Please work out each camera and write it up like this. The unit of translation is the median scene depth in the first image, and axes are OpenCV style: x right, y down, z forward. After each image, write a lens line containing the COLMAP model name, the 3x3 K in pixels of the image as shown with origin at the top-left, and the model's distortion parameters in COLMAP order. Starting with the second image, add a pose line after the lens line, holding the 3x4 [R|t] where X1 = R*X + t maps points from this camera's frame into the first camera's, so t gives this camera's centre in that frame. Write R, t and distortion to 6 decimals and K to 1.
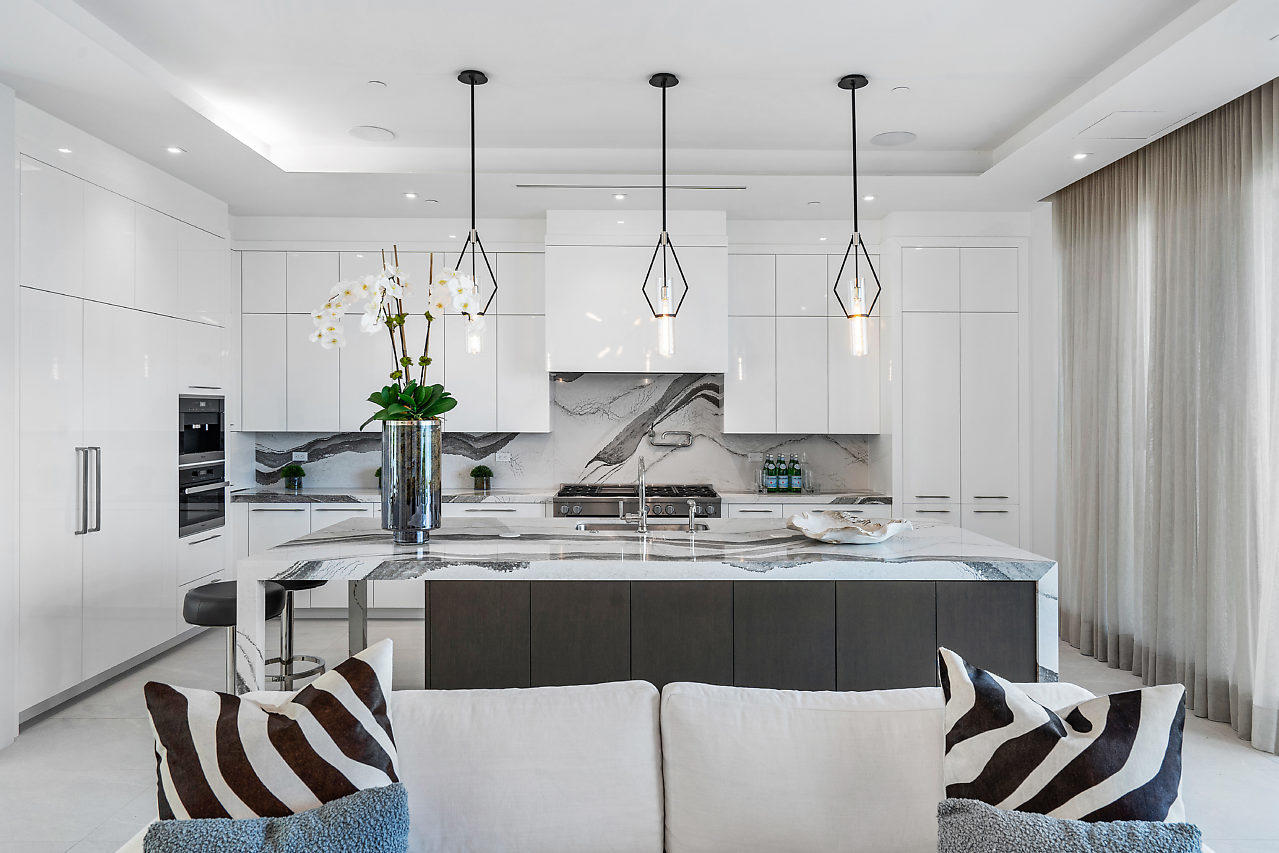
lens RADIAL K [[850.9, 0, 620.4], [0, 850.9, 409.5], [0, 0, 1]] dist [0.004306, 0.001737]
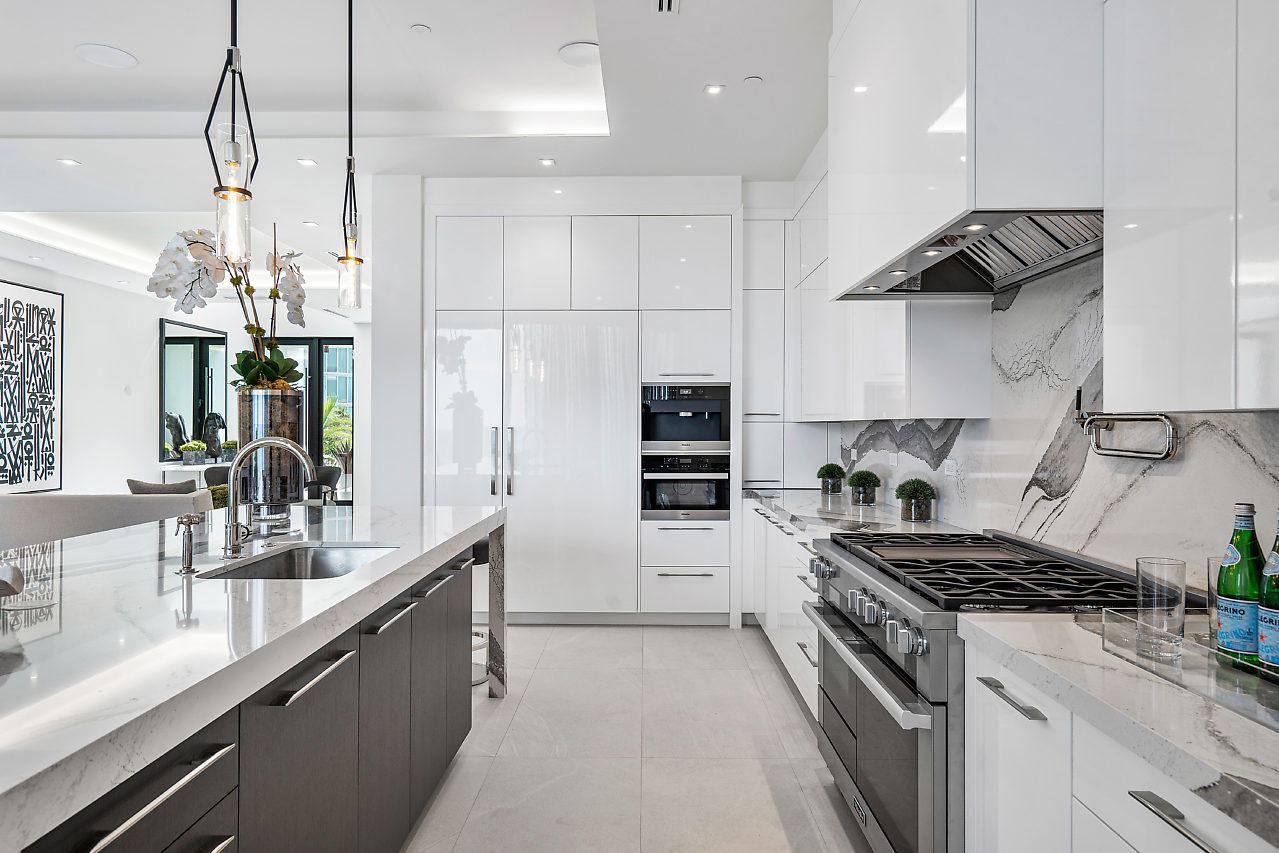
lens RADIAL K [[797.8, 0, 621.0], [0, 797.8, 426.6], [0, 0, 1]] dist [0.002539, 0.001369]
pose [[-0.013254, -0.003009, -0.999908, 0.389468], [0.000913, 0.999995, -0.003021, 0.033009], [0.999912, -0.000953, -0.013251, 0.834168]]
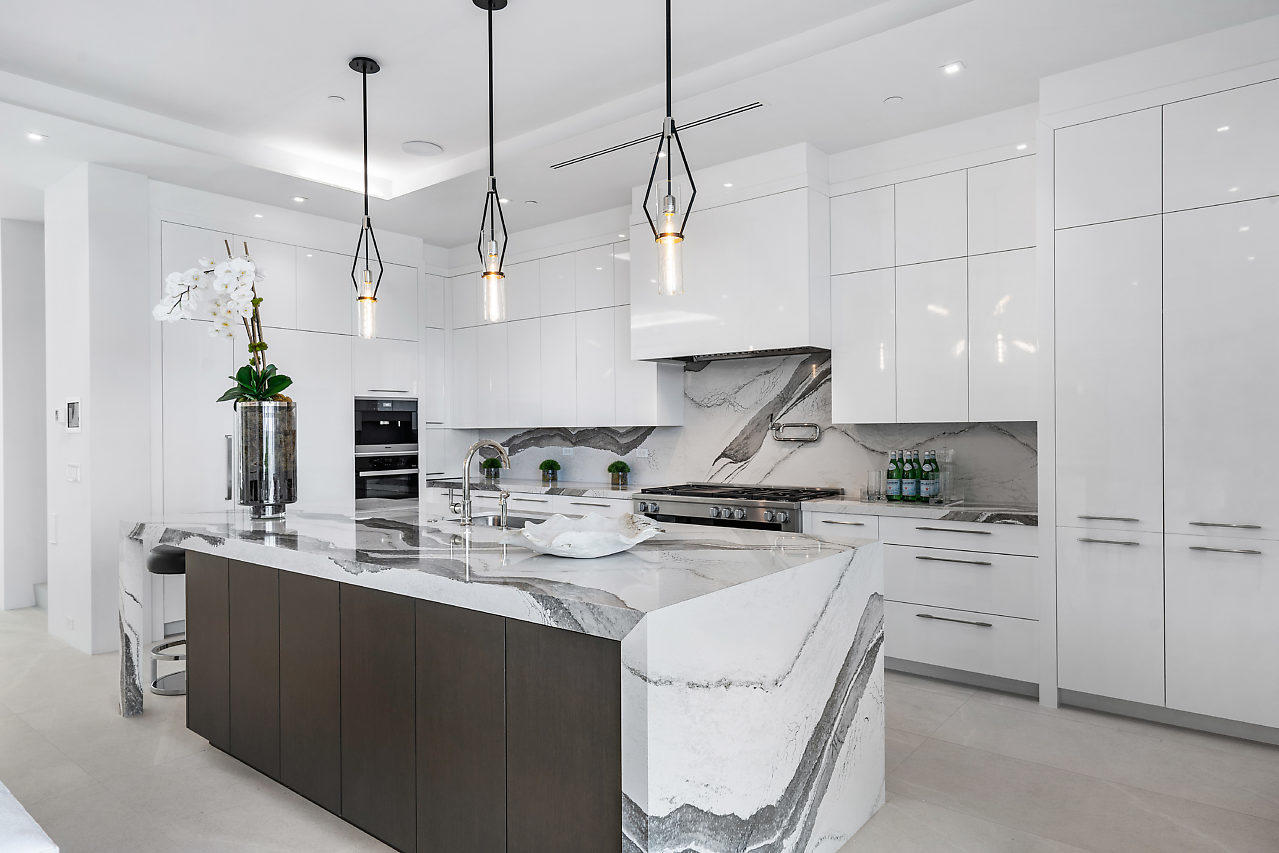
lens RADIAL K [[772.4, 0, 622.5], [0, 772.4, 433.5], [0, 0, 1]] dist [0.002378, 0.001216]
pose [[0.773681, -0.007313, -0.633534, 0.424896], [0.012726, 0.999911, 0.003998, 0.031521], [0.633448, -0.011155, 0.773705, 0.314299]]
